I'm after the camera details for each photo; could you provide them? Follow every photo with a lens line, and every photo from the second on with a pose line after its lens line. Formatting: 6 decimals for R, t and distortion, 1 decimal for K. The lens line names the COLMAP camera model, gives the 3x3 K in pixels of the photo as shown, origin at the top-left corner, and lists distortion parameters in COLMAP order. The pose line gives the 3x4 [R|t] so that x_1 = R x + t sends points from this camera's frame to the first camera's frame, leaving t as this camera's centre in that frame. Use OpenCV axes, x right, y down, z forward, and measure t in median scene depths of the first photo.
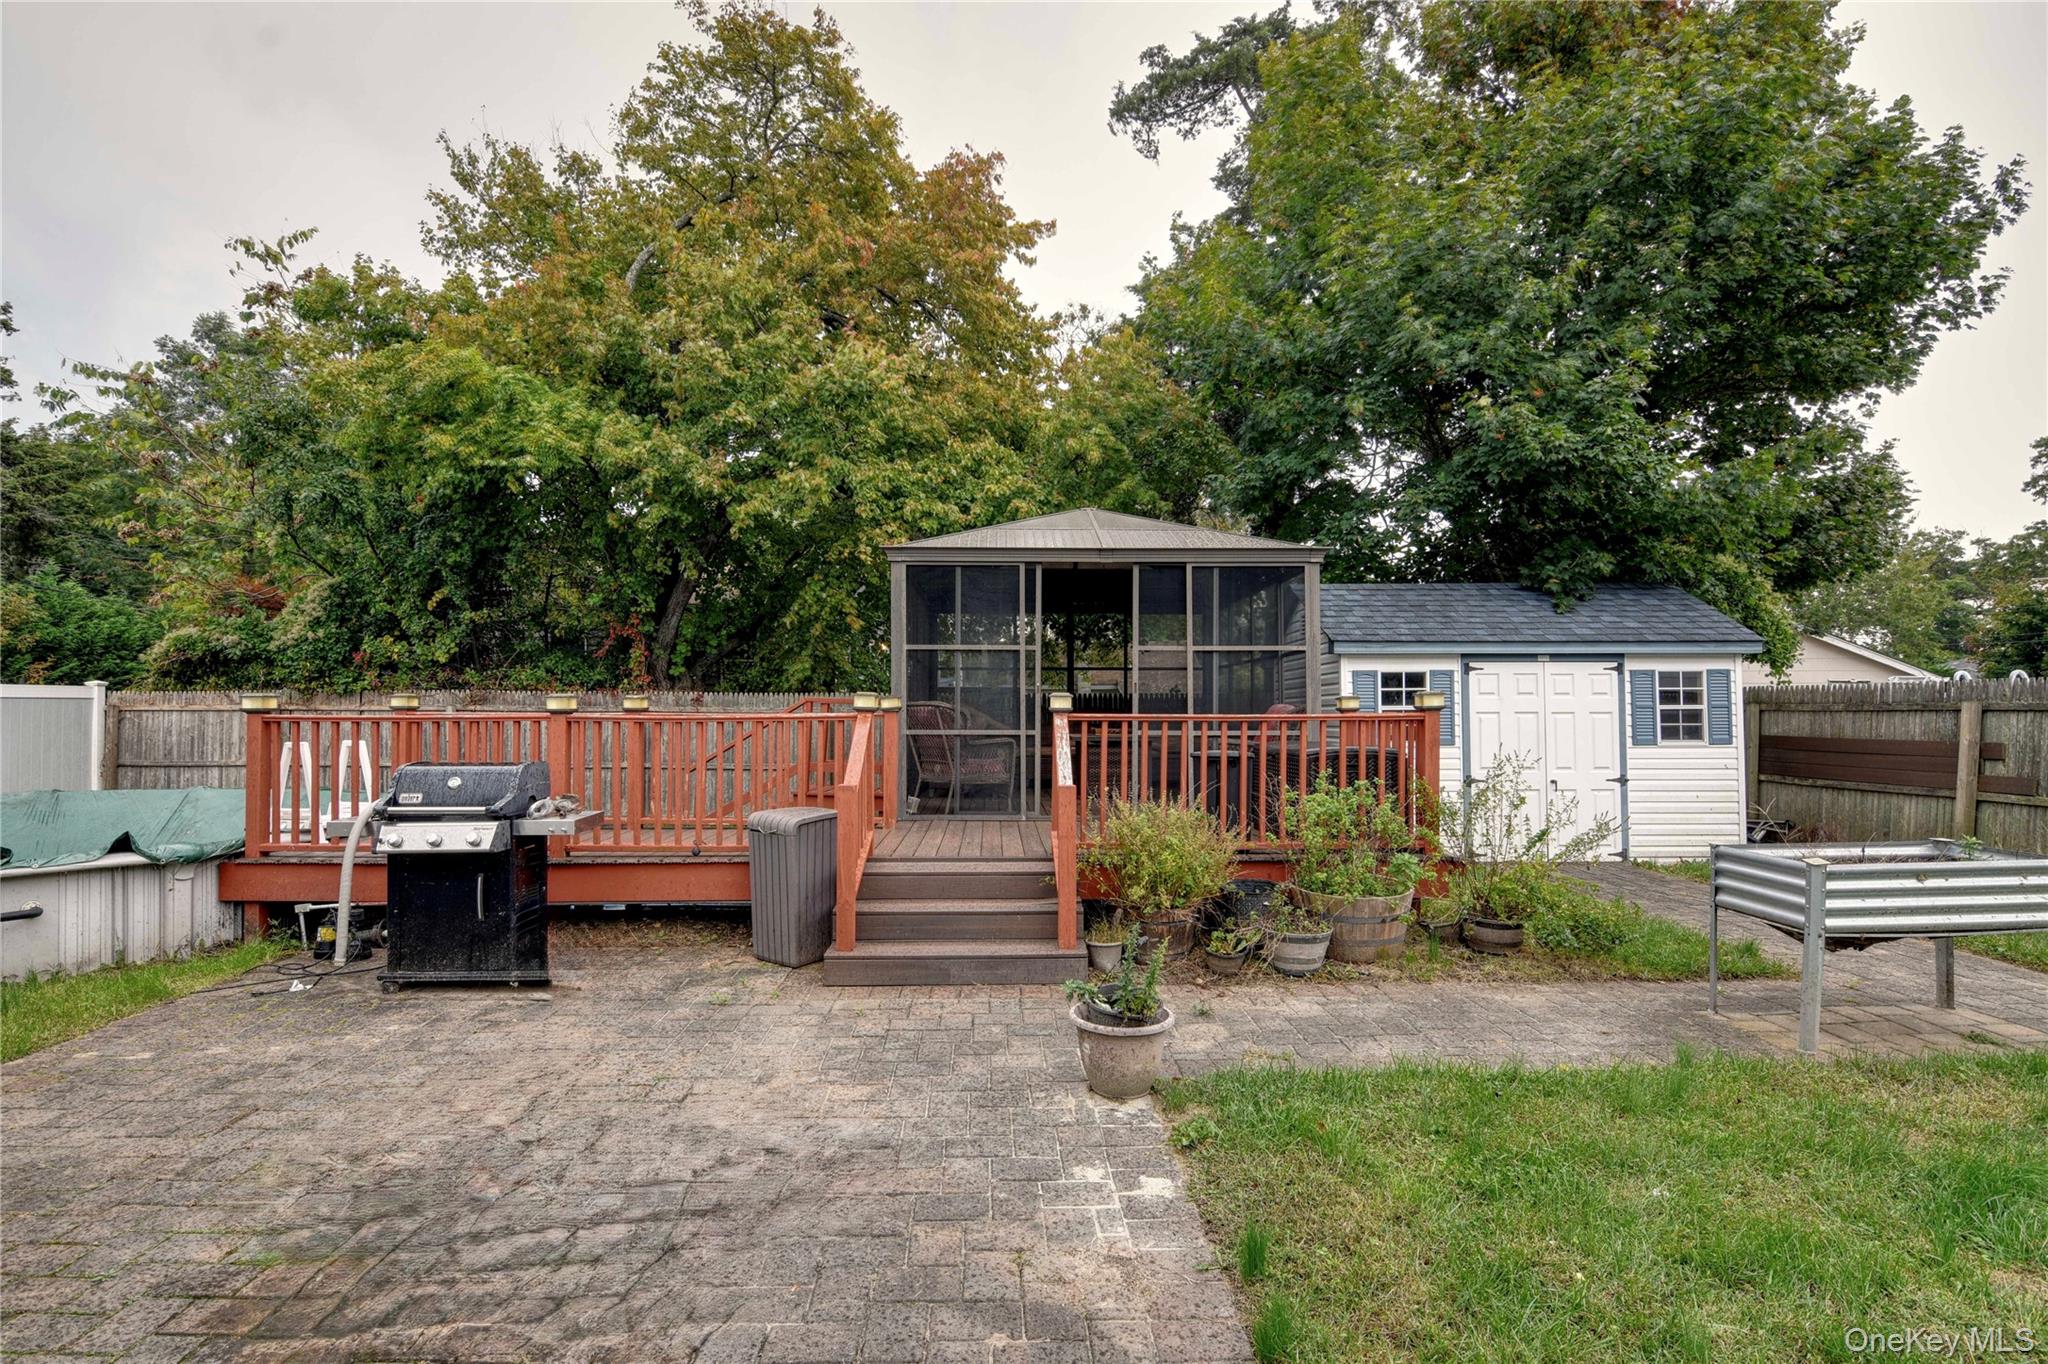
lens RADIAL K [[990.0, 0, 1014.1], [0, 990.0, 687.4], [0, 0, 1]] dist [-0.003784, -0.012414]
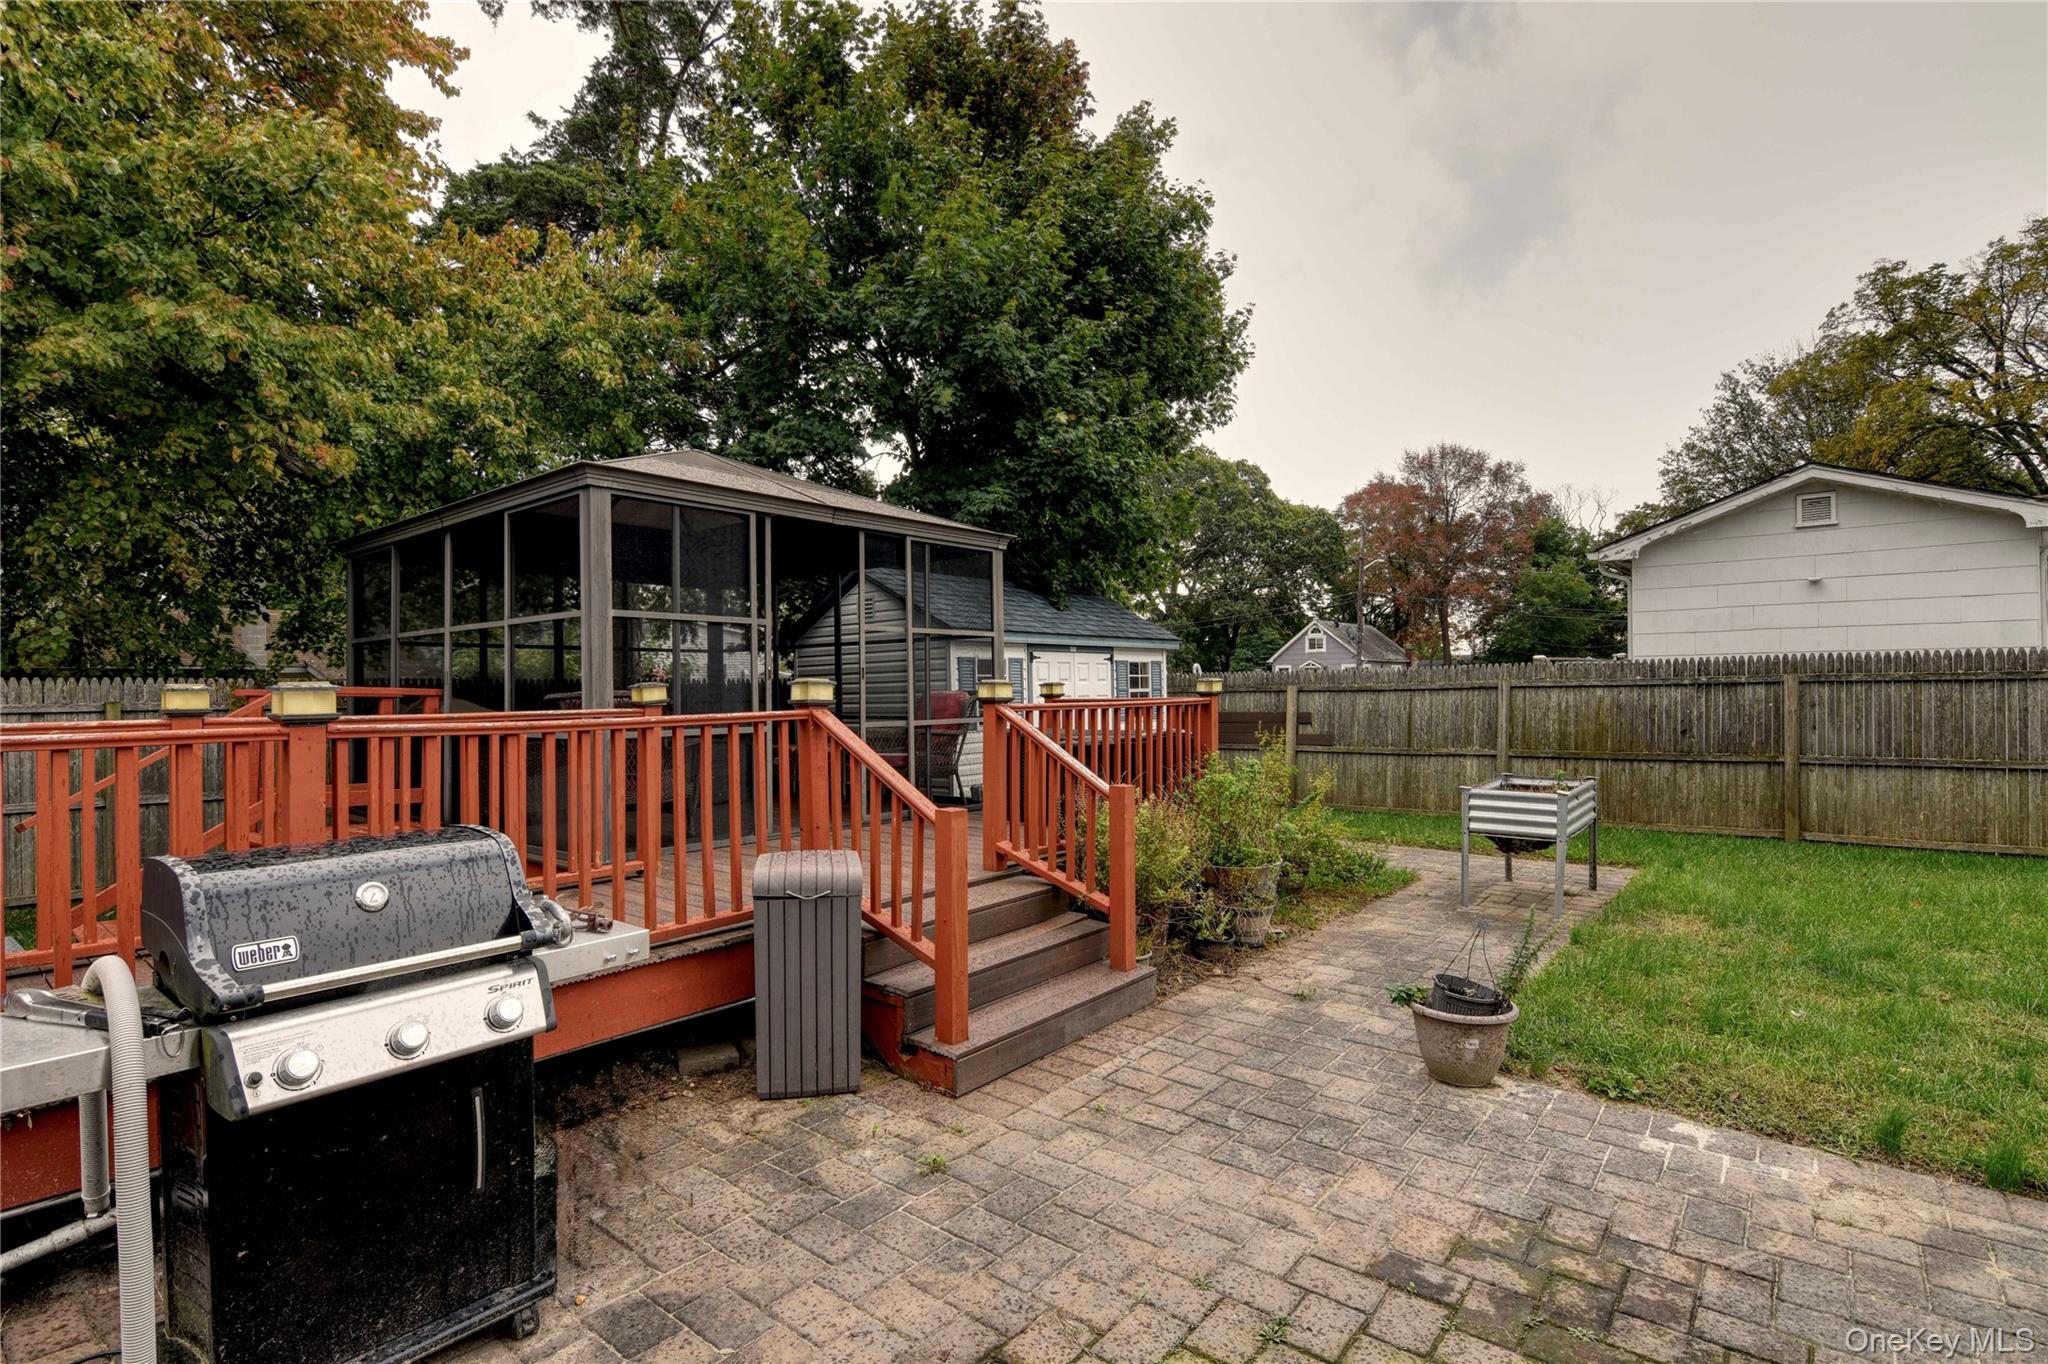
lens RADIAL K [[990.0, 0, 1014.1], [0, 990.0, 687.4], [0, 0, 1]] dist [-0.003784, -0.012414]
pose [[0.651548, -0.005891, 0.758584, -0.394910], [-0.005941, 0.999900, 0.012867, 0.000797], [-0.758584, -0.012890, 0.651448, 0.292699]]
